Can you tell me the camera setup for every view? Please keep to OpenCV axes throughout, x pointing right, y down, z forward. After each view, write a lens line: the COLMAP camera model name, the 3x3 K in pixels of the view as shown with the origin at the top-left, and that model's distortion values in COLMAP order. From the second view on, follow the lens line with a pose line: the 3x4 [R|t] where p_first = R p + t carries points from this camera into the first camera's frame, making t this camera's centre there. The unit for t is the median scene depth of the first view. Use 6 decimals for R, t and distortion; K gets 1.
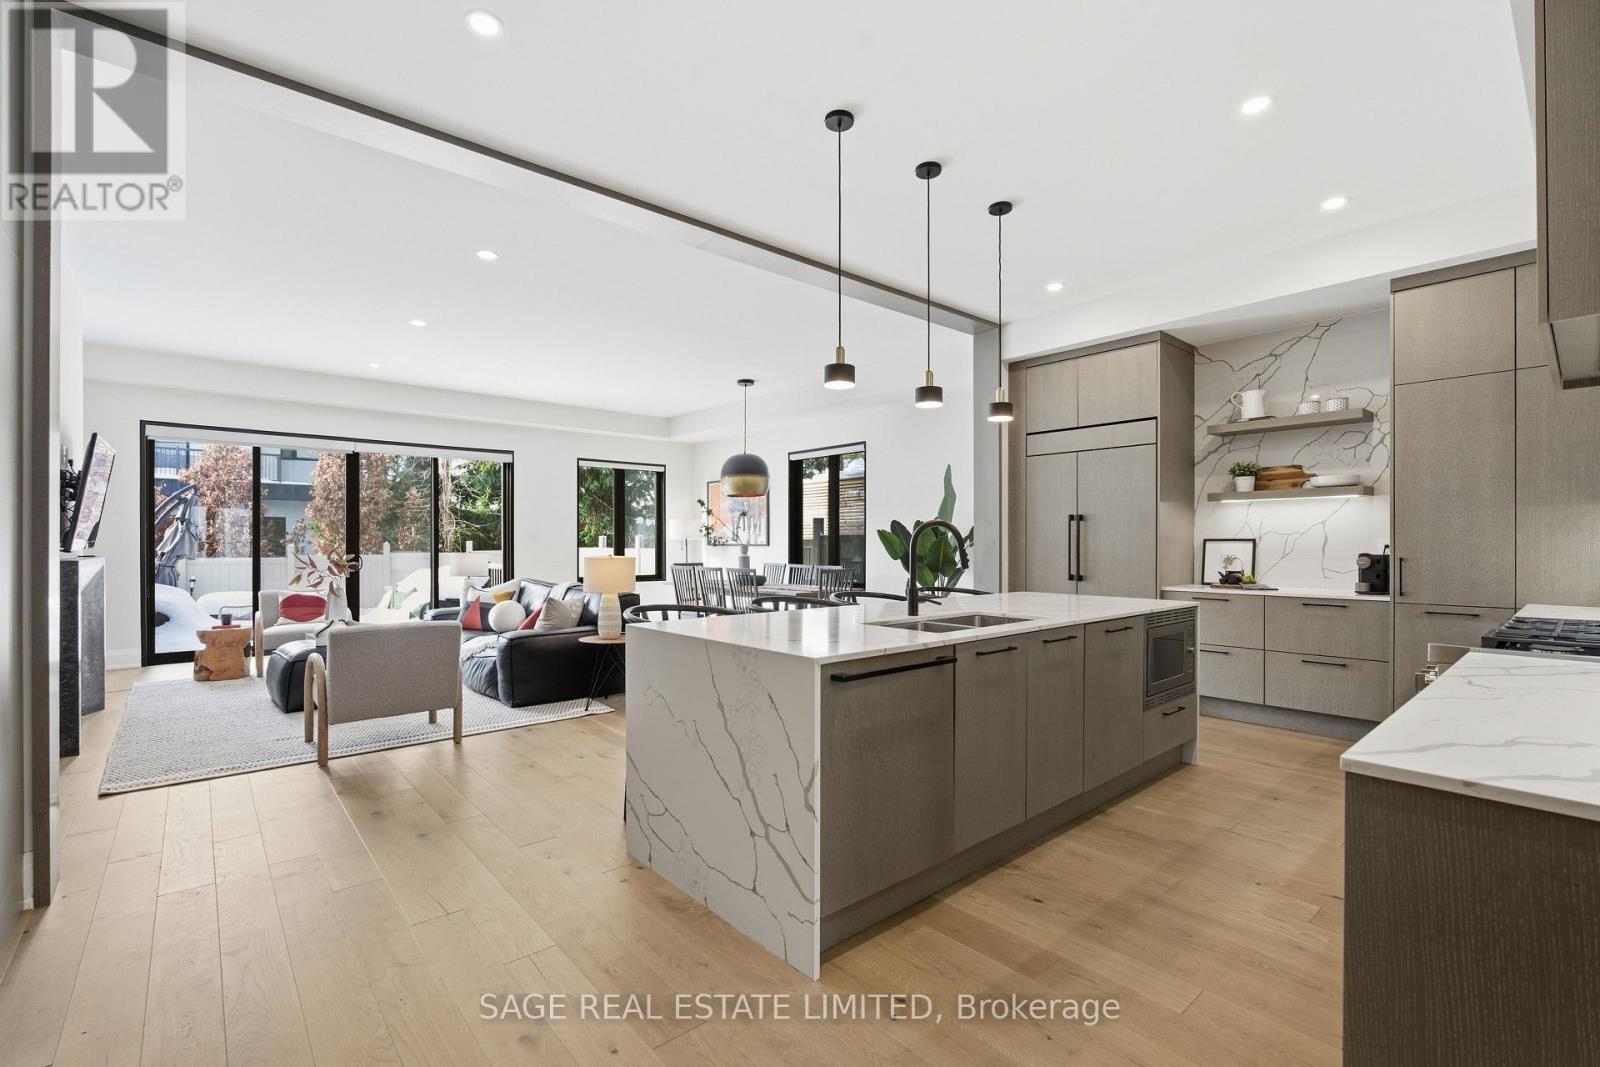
lens RADIAL K [[698.2, 0, 792.0], [0, 698.2, 545.1], [0, 0, 1]] dist [-0.001074, 0.002440]
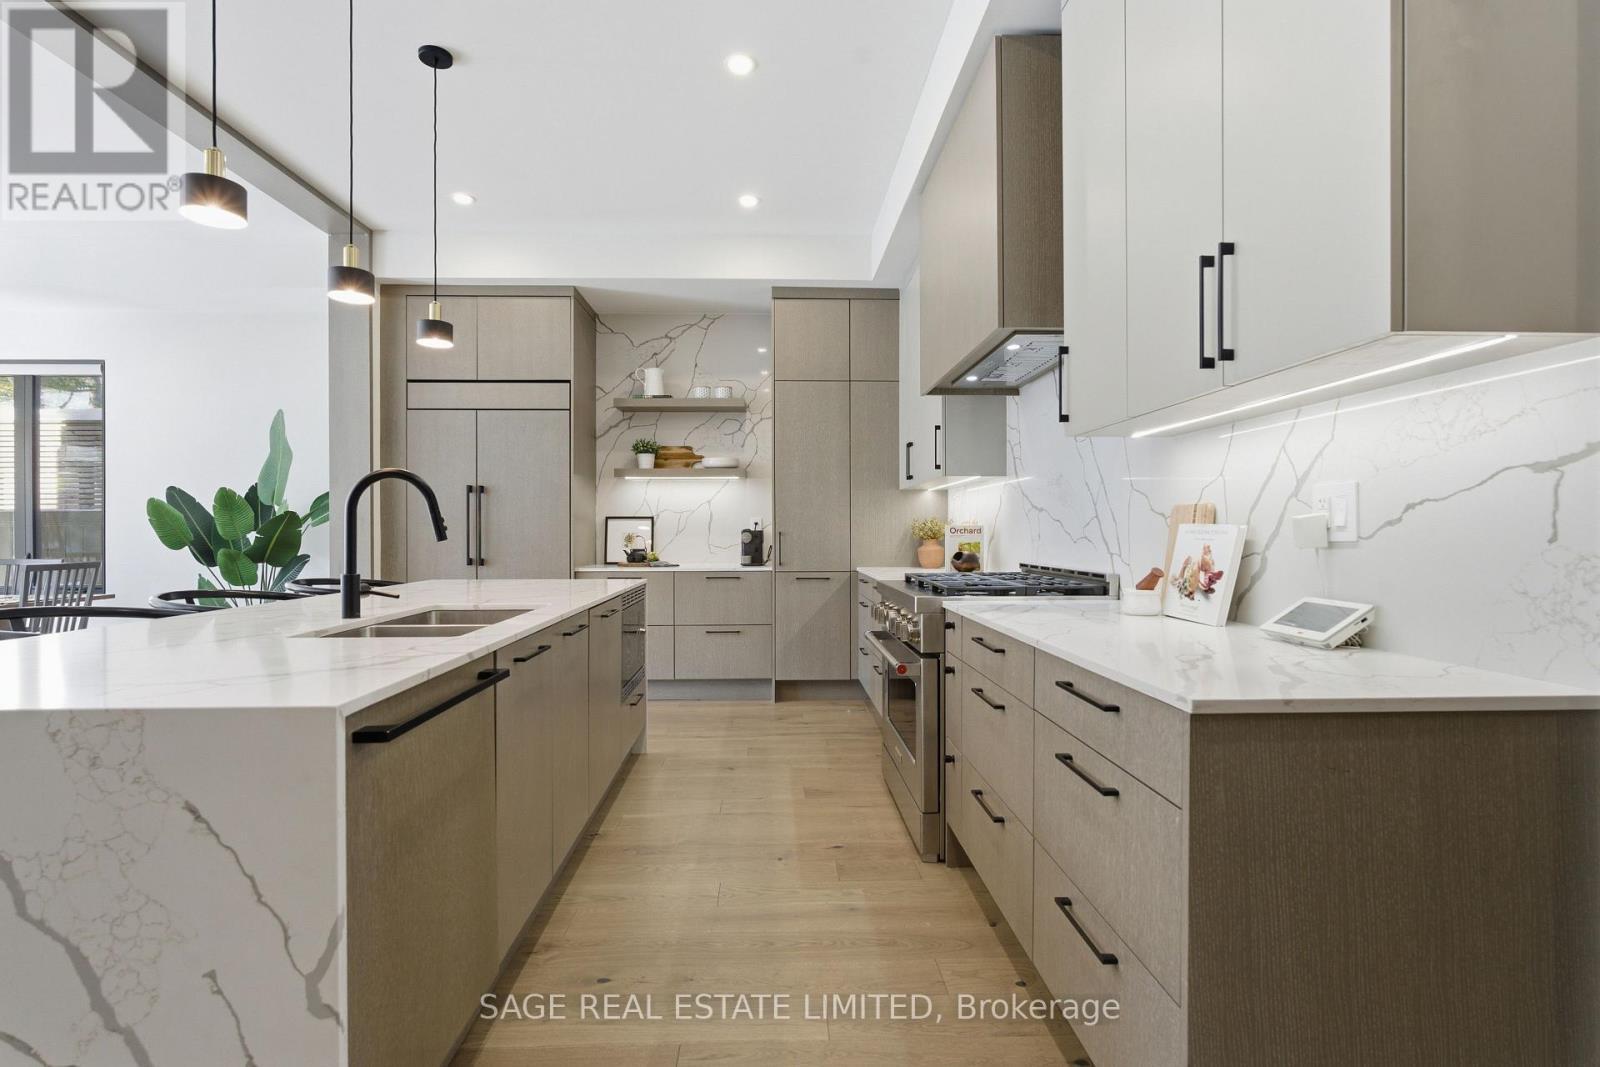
lens RADIAL K [[764.3, 0, 795.0], [0, 764.3, 535.8], [0, 0, 1]] dist [-0.013315, 0.002861]
pose [[0.624468, -0.004889, 0.781035, -0.064364], [0.002927, 0.999988, 0.003919, 0.013982], [-0.781045, -0.000161, 0.624475, 0.142984]]
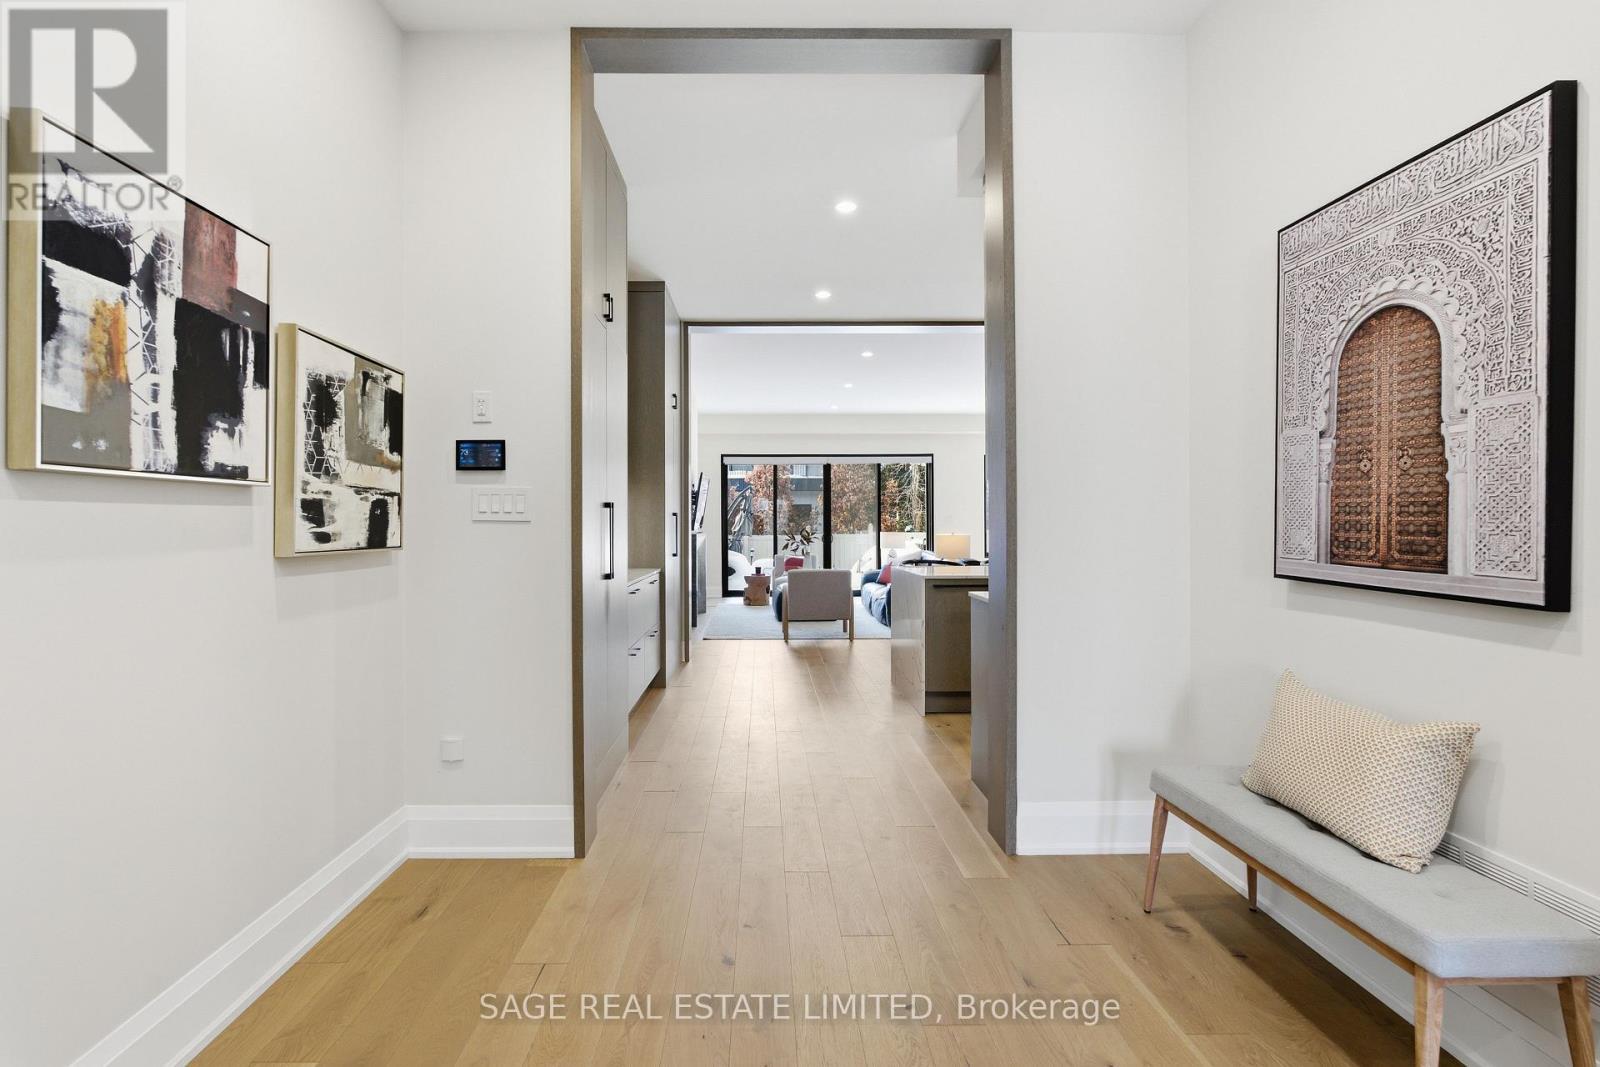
lens RADIAL K [[773.6, 0, 783.3], [0, 773.6, 529.7], [0, 0, 1]] dist [0.000445, -0.000001]
pose [[0.776470, 0.003347, -0.630145, 0.526297], [-0.000902, 0.999991, 0.004200, -0.000921], [0.630153, -0.002693, 0.776466, -0.522555]]
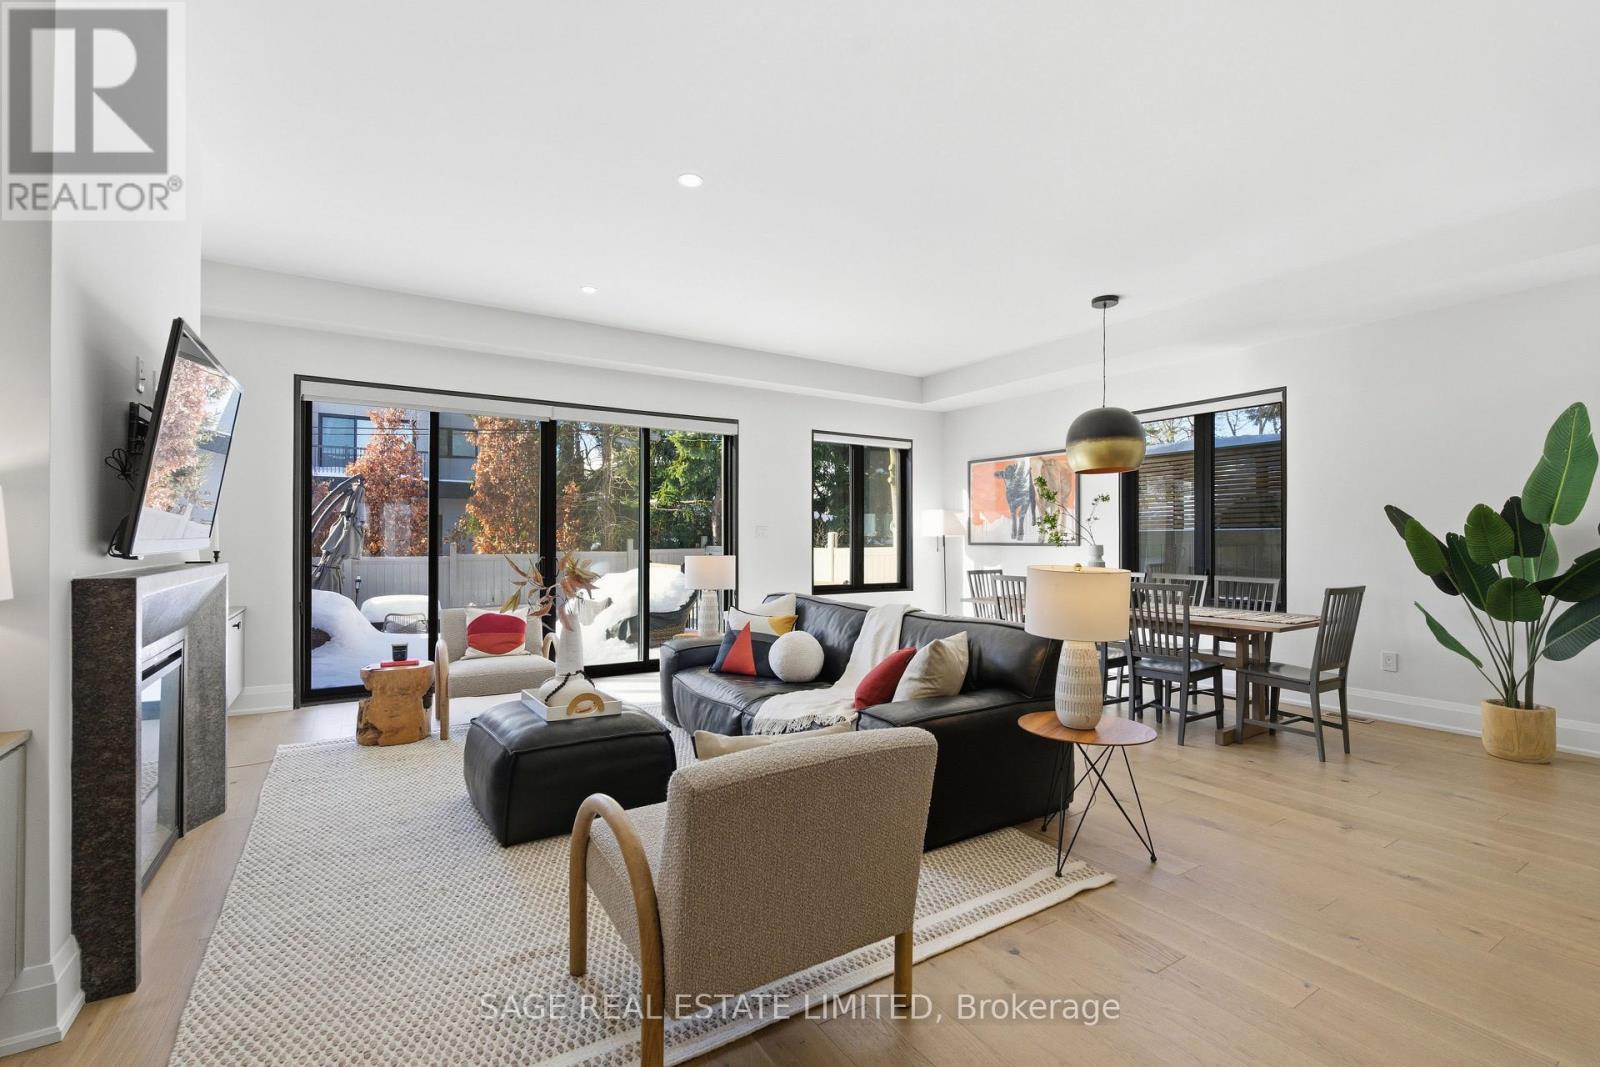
lens RADIAL K [[698.2, 0, 801.2], [0, 698.2, 538.9], [0, 0, 1]] dist [-0.001074, 0.002440]
pose [[0.989550, 0.001455, -0.144181, -0.402962], [-0.002419, 0.999976, -0.006506, -0.001276], [0.144168, 0.006787, 0.989530, 0.473762]]
